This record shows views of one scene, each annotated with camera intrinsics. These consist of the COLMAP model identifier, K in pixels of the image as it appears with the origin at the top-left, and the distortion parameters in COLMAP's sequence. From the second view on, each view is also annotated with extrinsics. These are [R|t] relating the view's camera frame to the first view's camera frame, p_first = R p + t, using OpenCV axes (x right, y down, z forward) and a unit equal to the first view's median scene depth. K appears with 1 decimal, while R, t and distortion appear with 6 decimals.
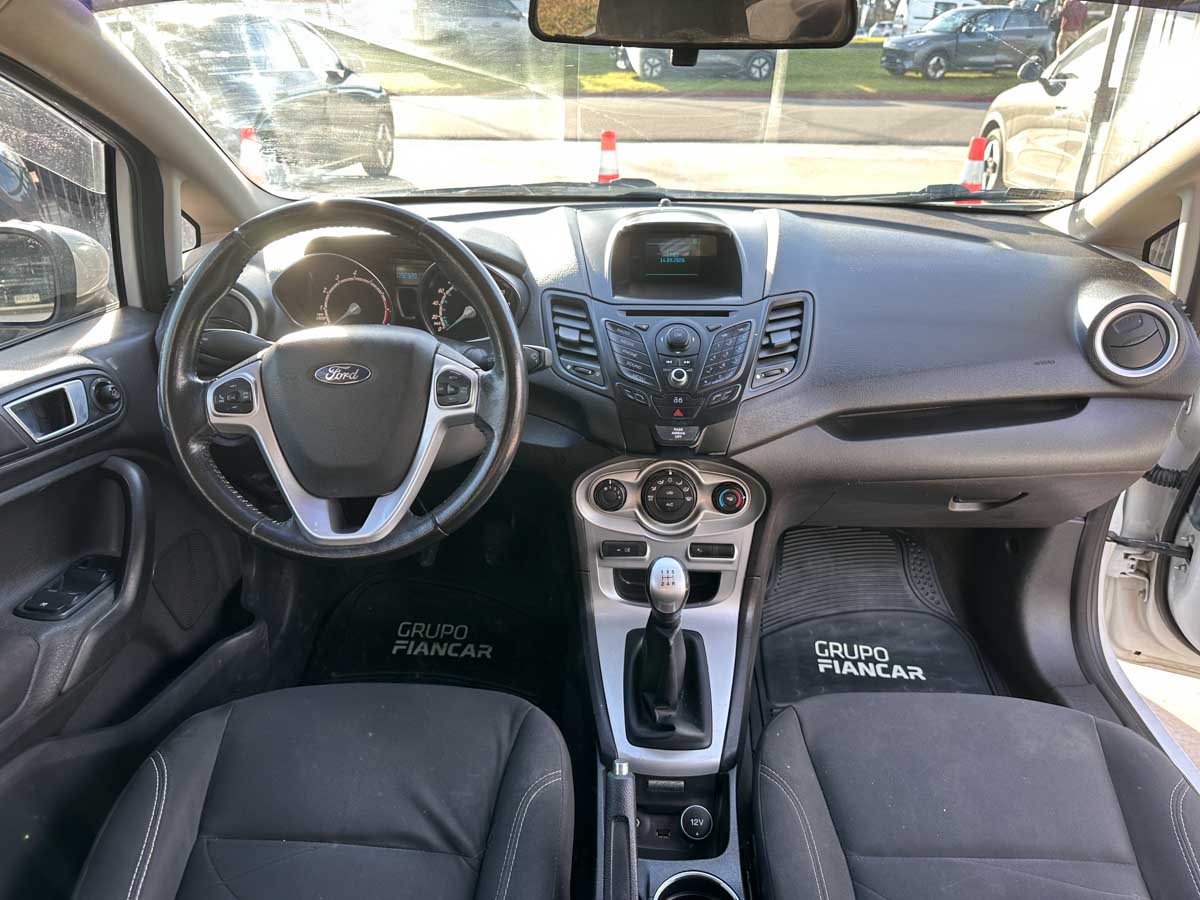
lens RADIAL K [[833.6, 0, 617.4], [0, 833.6, 445.5], [0, 0, 1]] dist [0.033591, -0.003176]
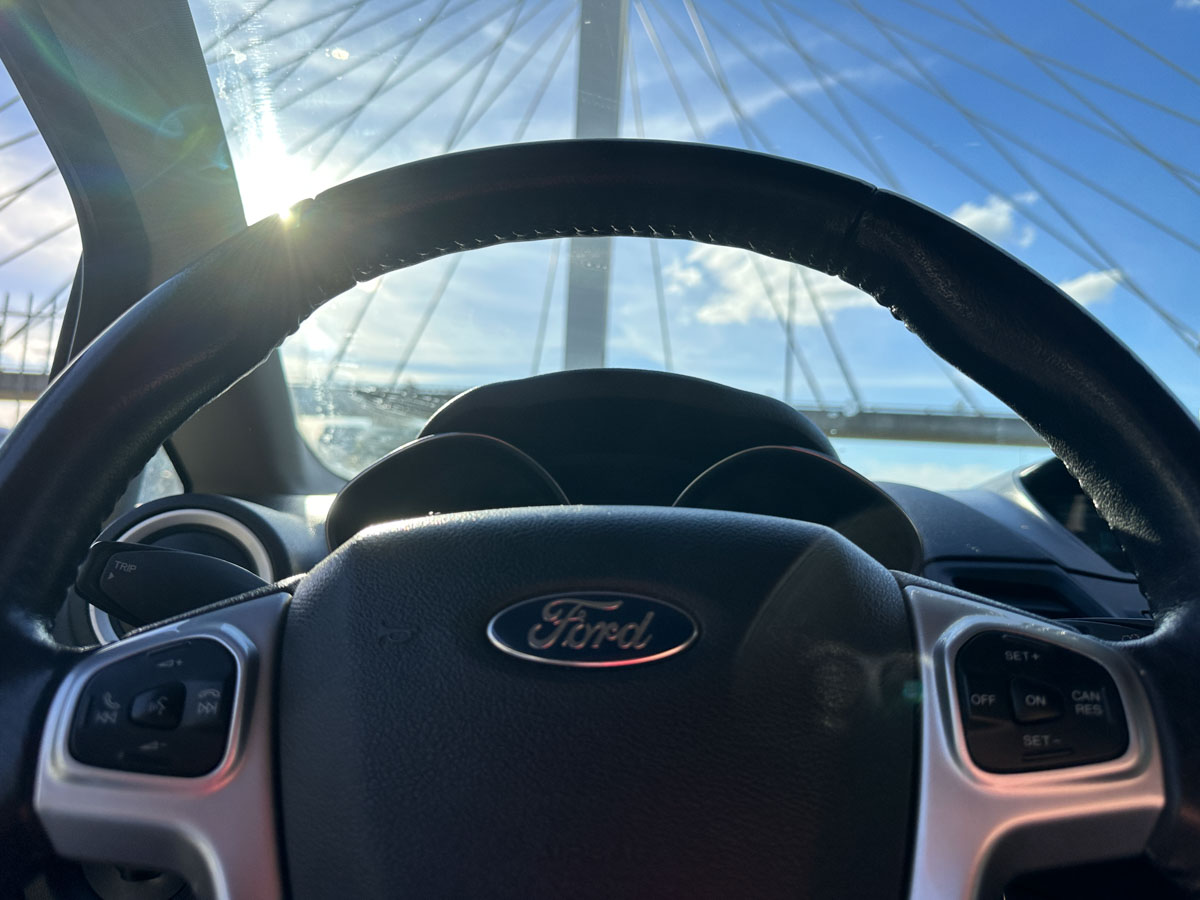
lens RADIAL K [[831.7, 0, 600.0], [0, 831.7, 450.0], [0, 0, 1]] dist [-0.005438, -0.007425]
pose [[0.999465, 0.032694, 0.000435, -0.185559], [-0.028682, 0.883062, -0.468379, -0.007424], [-0.015697, 0.468116, 0.883528, 0.420855]]
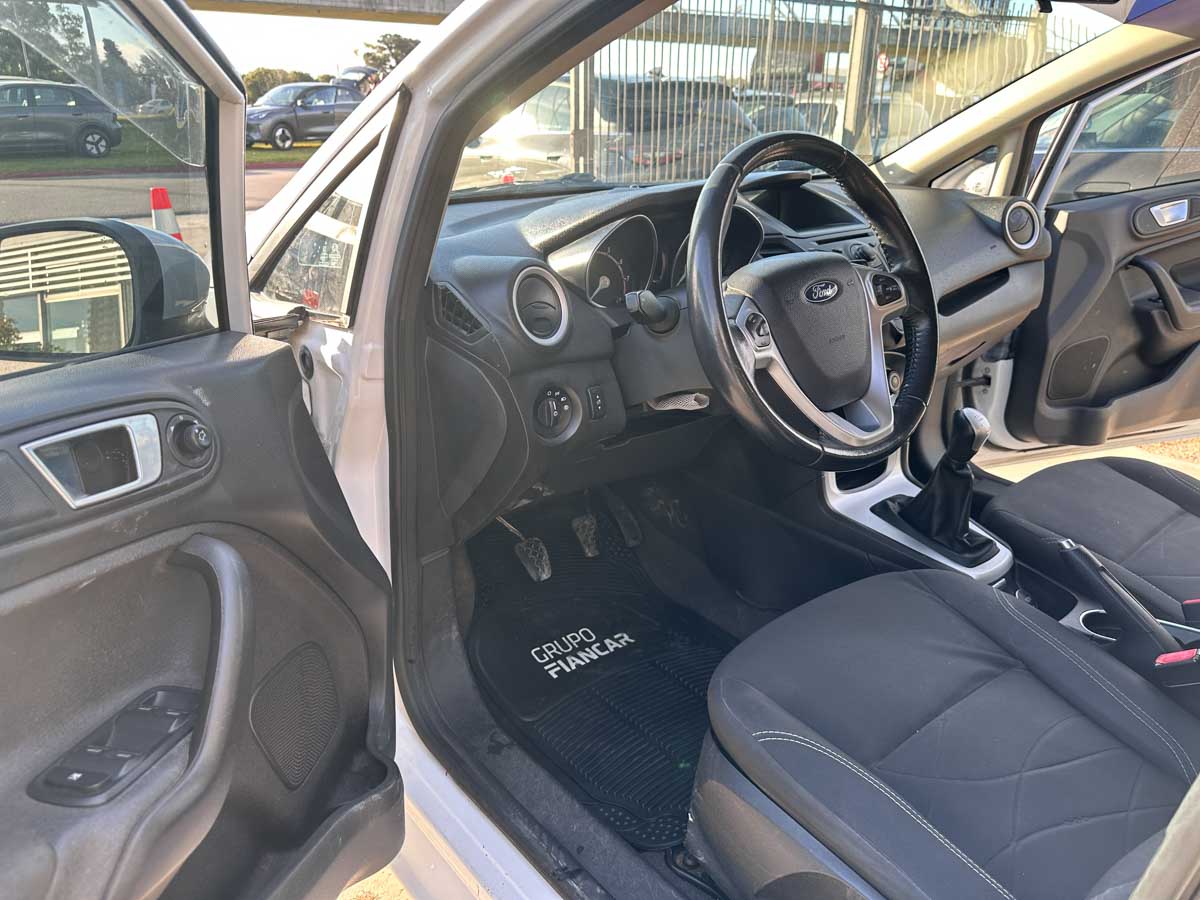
lens RADIAL K [[831.7, 0, 600.0], [0, 831.7, 450.0], [0, 0, 1]] dist [-0.005438, -0.007425]
pose [[0.760759, -0.255974, 0.596425, -0.693364], [0.294660, 0.954996, 0.034017, -0.007833], [-0.578291, 0.149864, 0.801948, 0.193174]]
